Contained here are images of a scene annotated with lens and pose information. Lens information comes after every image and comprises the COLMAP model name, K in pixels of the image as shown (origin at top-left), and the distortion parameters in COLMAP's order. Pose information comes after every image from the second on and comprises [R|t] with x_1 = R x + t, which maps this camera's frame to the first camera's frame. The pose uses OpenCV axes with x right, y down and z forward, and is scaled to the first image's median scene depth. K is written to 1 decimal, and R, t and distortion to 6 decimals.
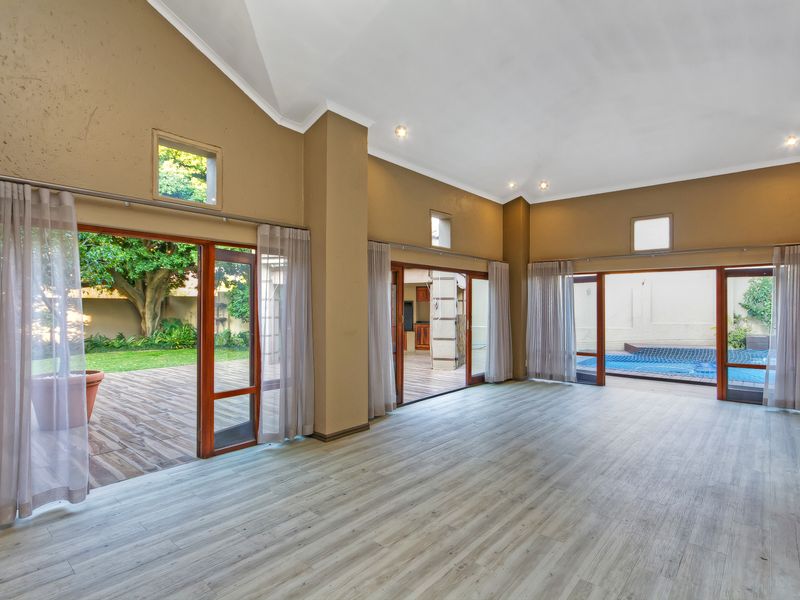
lens RADIAL K [[420.1, 0, 408.5], [0, 420.1, 309.3], [0, 0, 1]] dist [0.003246, 0.000798]
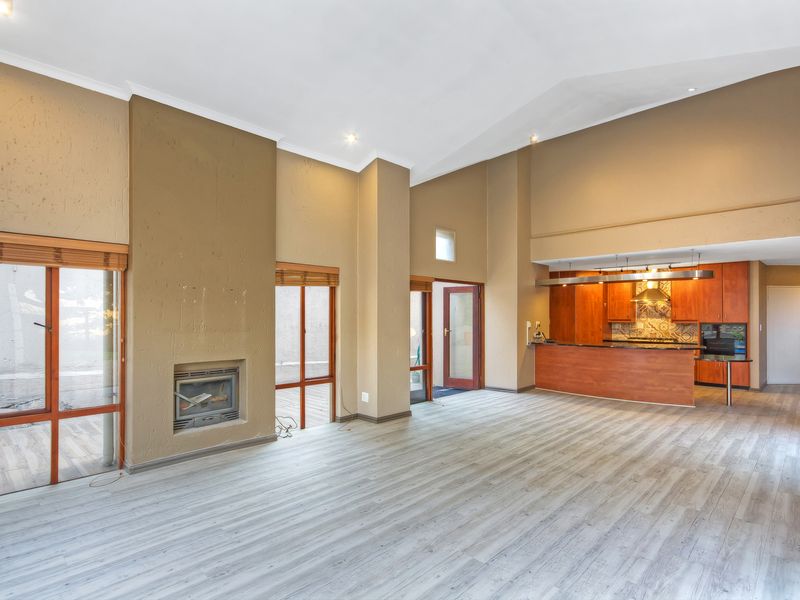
lens RADIAL K [[420.1, 0, 408.5], [0, 420.1, 309.3], [0, 0, 1]] dist [0.003246, 0.000798]
pose [[-0.998264, 0.000527, 0.058898, 0.438602], [-0.000002, 0.999960, -0.008987, -0.006168], [-0.058901, -0.008971, -0.998224, 1.643536]]
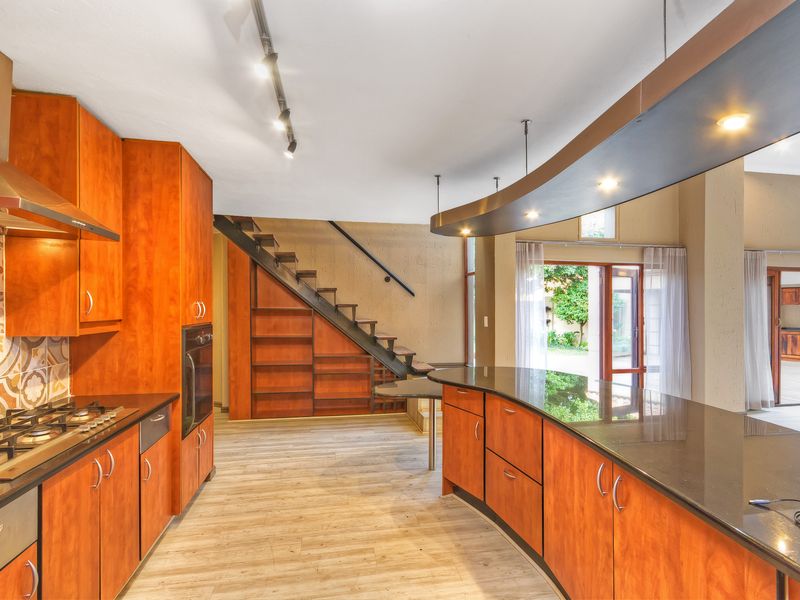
lens RADIAL K [[422.7, 0, 402.2], [0, 422.7, 314.5], [0, 0, 1]] dist [0.006968, 0.001864]
pose [[0.776660, 0.012885, -0.629788, -0.100240], [-0.010906, 0.999916, 0.007007, 0.008808], [0.629826, 0.001426, 0.776735, -0.501673]]
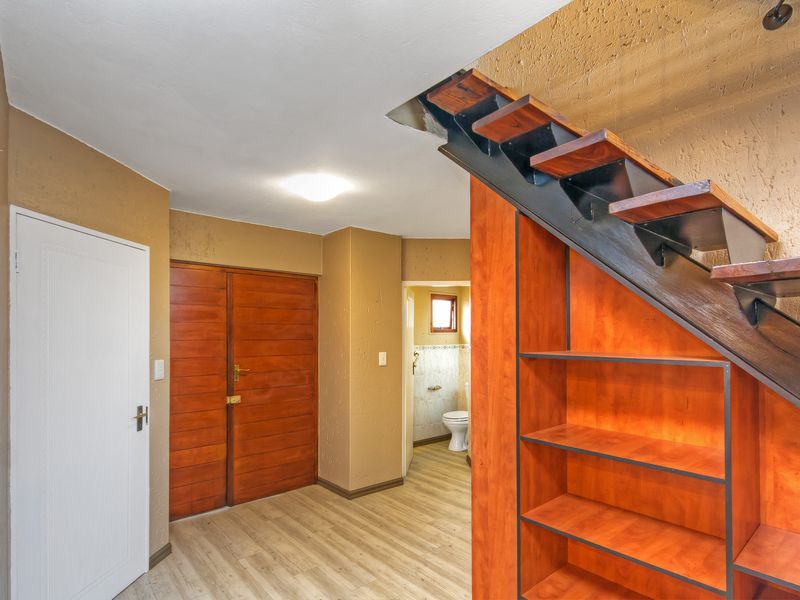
lens RADIAL K [[432.1, 0, 400.3], [0, 432.1, 336.8], [0, 0, 1]] dist [-0.000356, 0.000011]
pose [[-0.162578, 0.006698, -0.986673, -0.715874], [-0.008235, 0.999933, 0.008145, -0.013962], [0.986661, 0.009450, -0.162512, 0.088949]]
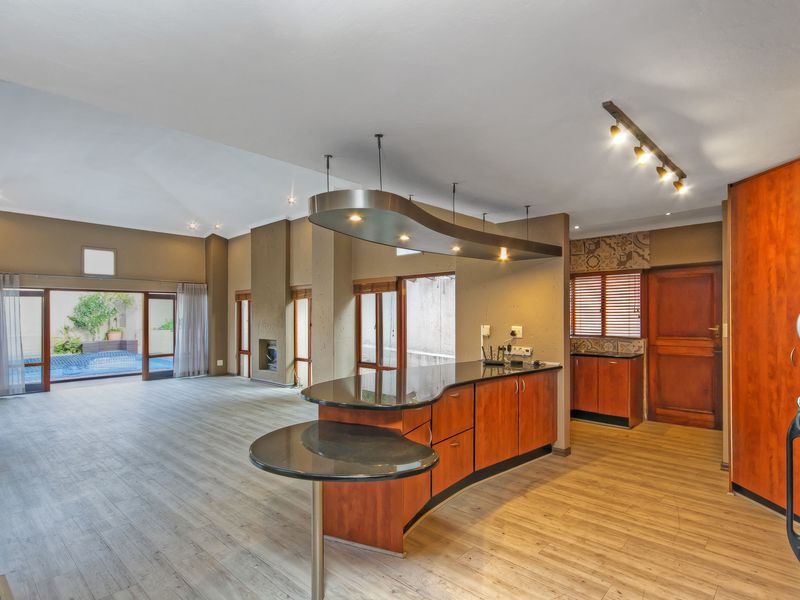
lens RADIAL K [[429.9, 0, 402.9], [0, 429.9, 310.0], [0, 0, 1]] dist [0.014976, -0.001625]
pose [[0.042094, 0.011083, 0.999052, -1.031125], [0.017698, 0.999773, -0.011837, -0.001615], [-0.998957, 0.018179, 0.041888, 0.038097]]
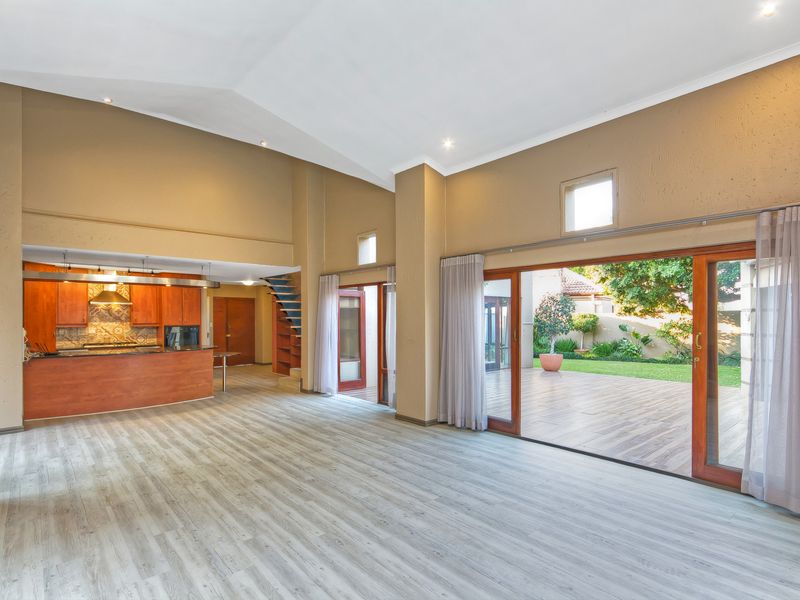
lens RADIAL K [[427.3, 0, 397.4], [0, 427.3, 316.7], [0, 0, 1]] dist [0.002403, 0.000351]
pose [[-0.154643, -0.004162, -0.987962, 1.120123], [-0.006786, 0.999972, -0.003150, -0.009395], [0.987947, 0.006217, -0.154667, 1.161840]]
